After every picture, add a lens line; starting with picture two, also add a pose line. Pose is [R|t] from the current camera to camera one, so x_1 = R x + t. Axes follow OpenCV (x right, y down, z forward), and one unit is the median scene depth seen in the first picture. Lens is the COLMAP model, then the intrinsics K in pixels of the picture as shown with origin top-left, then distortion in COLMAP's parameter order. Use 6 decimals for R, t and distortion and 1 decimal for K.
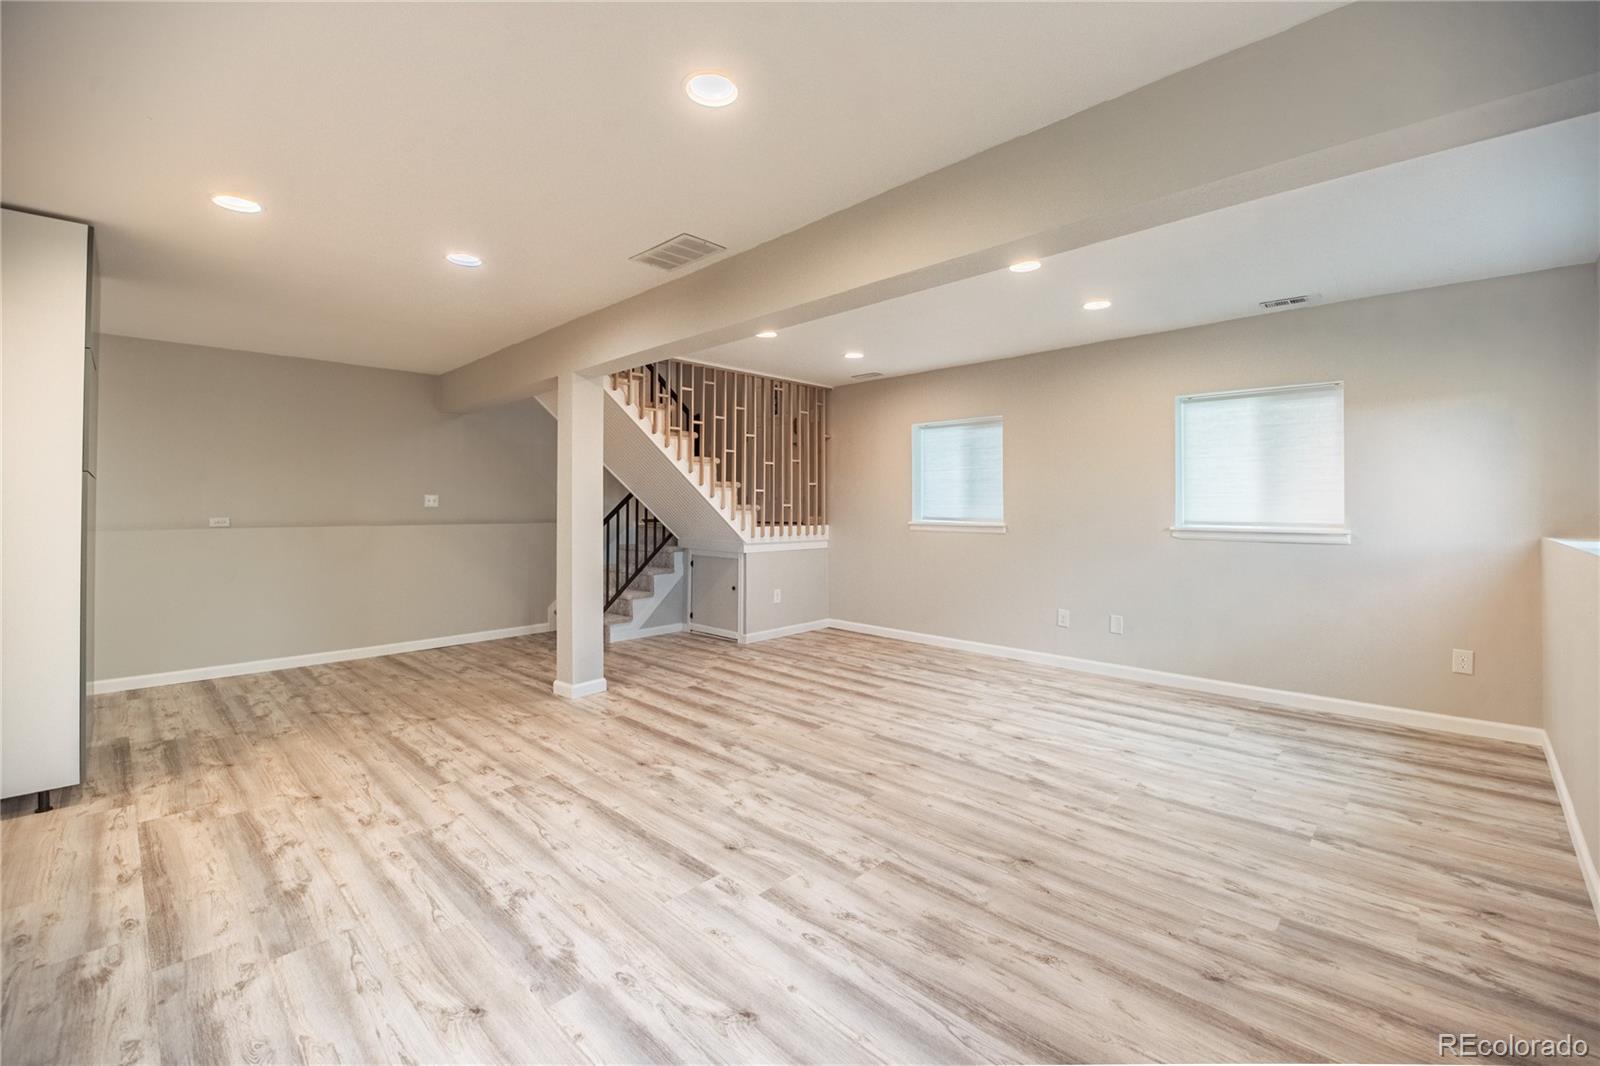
lens RADIAL K [[662.9, 0, 808.3], [0, 662.9, 510.7], [0, 0, 1]] dist [0.018125, -0.001160]
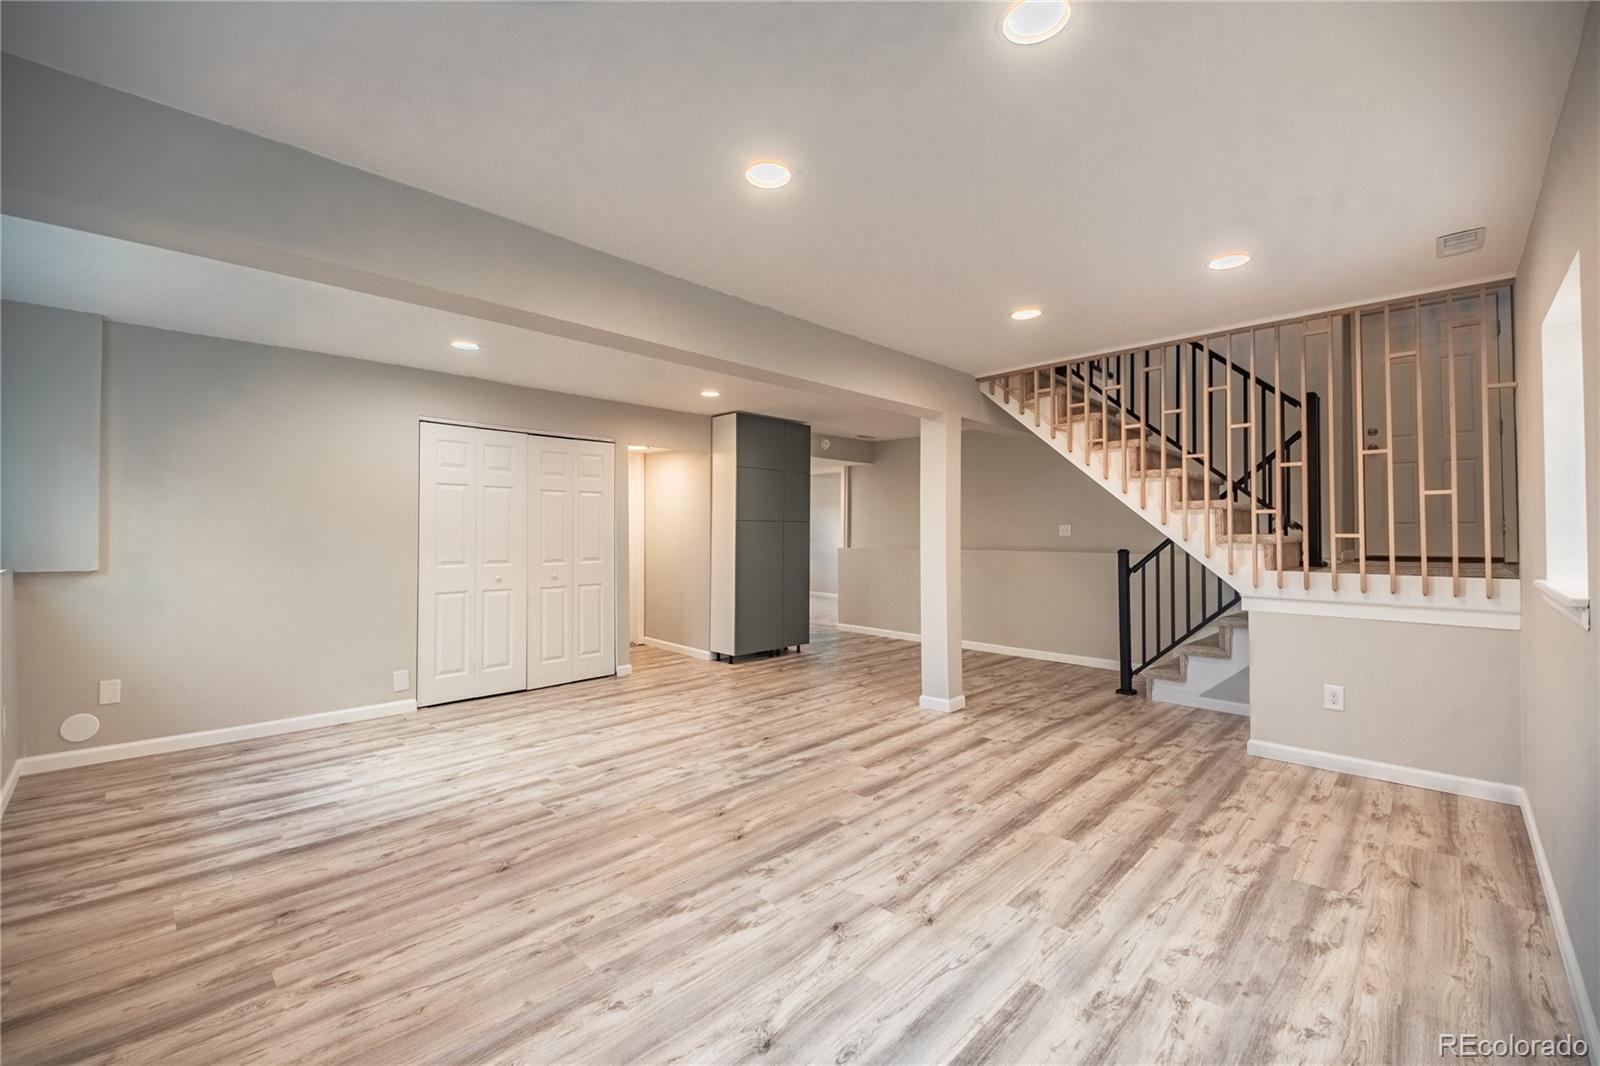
lens RADIAL K [[662.9, 0, 808.9], [0, 662.9, 520.4], [0, 0, 1]] dist [0.018125, -0.001160]
pose [[0.001229, -0.013547, -0.999907, 1.097158], [-0.006651, 0.999886, -0.013555, -0.021186], [0.999977, 0.006667, 0.001139, 1.153611]]
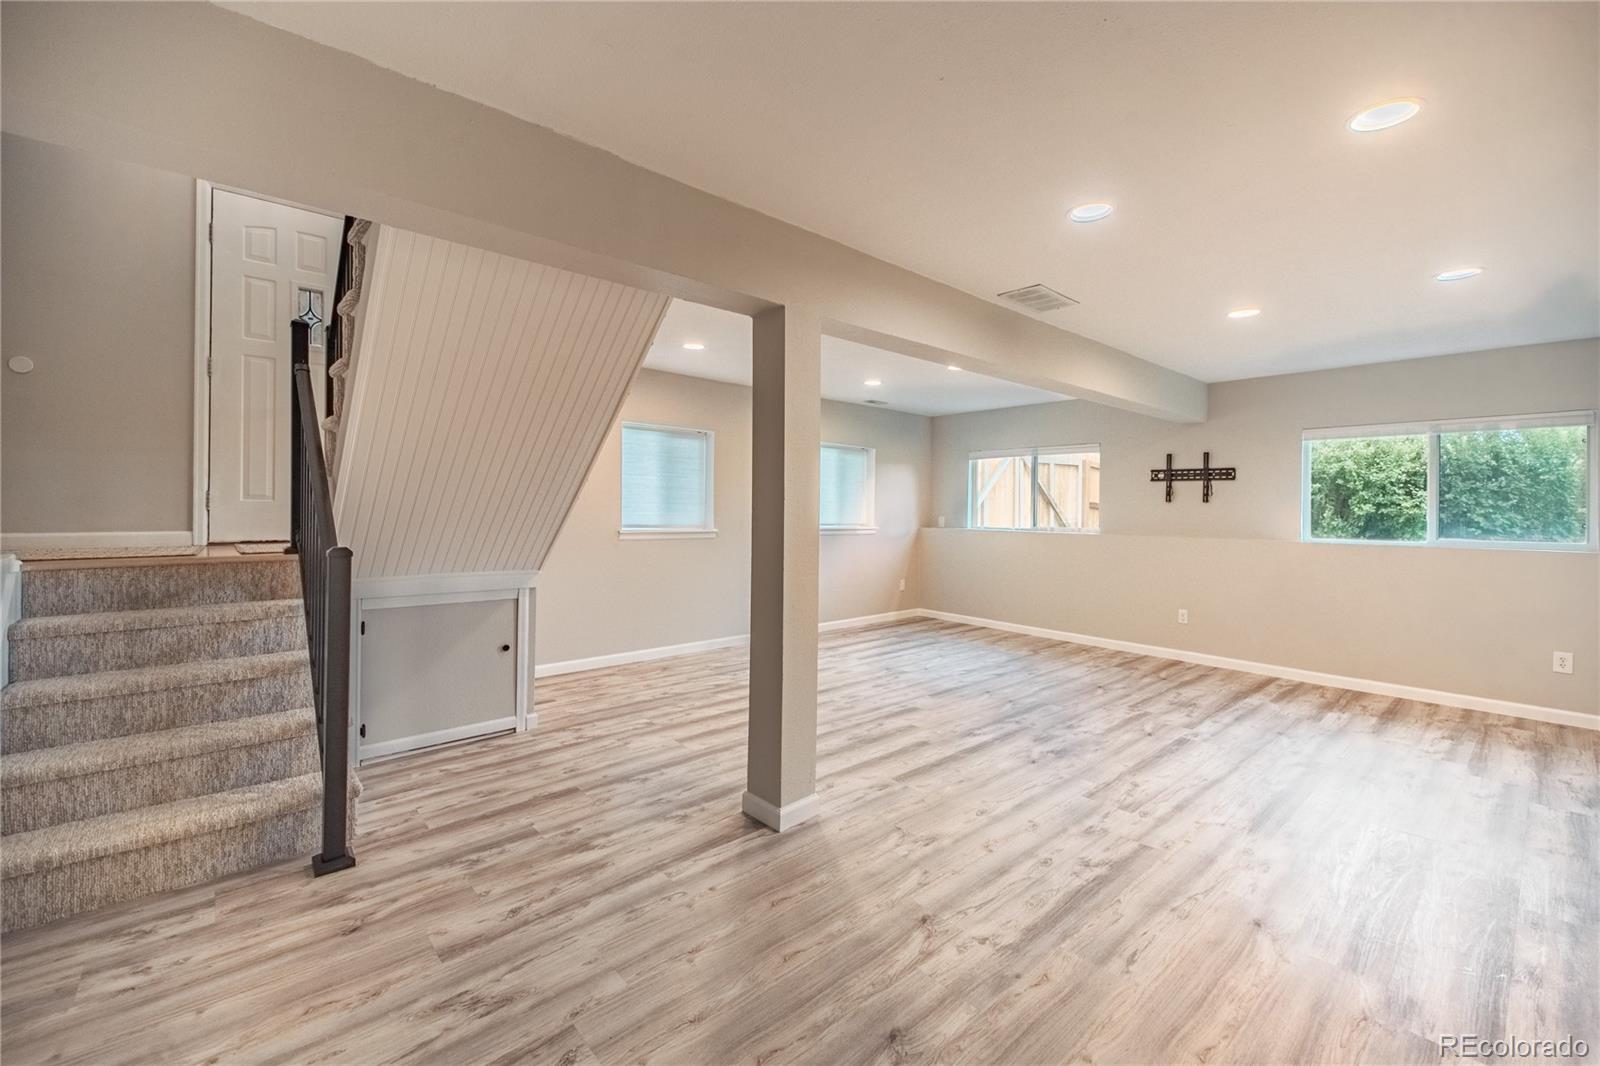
lens RADIAL K [[662.9, 0, 797.7], [0, 662.9, 515.6], [0, 0, 1]] dist [0.018125, -0.001160]
pose [[0.087632, -0.008174, 0.996119, -1.442157], [-0.004159, 0.999955, 0.008572, -0.024896], [-0.996144, -0.004894, 0.087594, 1.376115]]
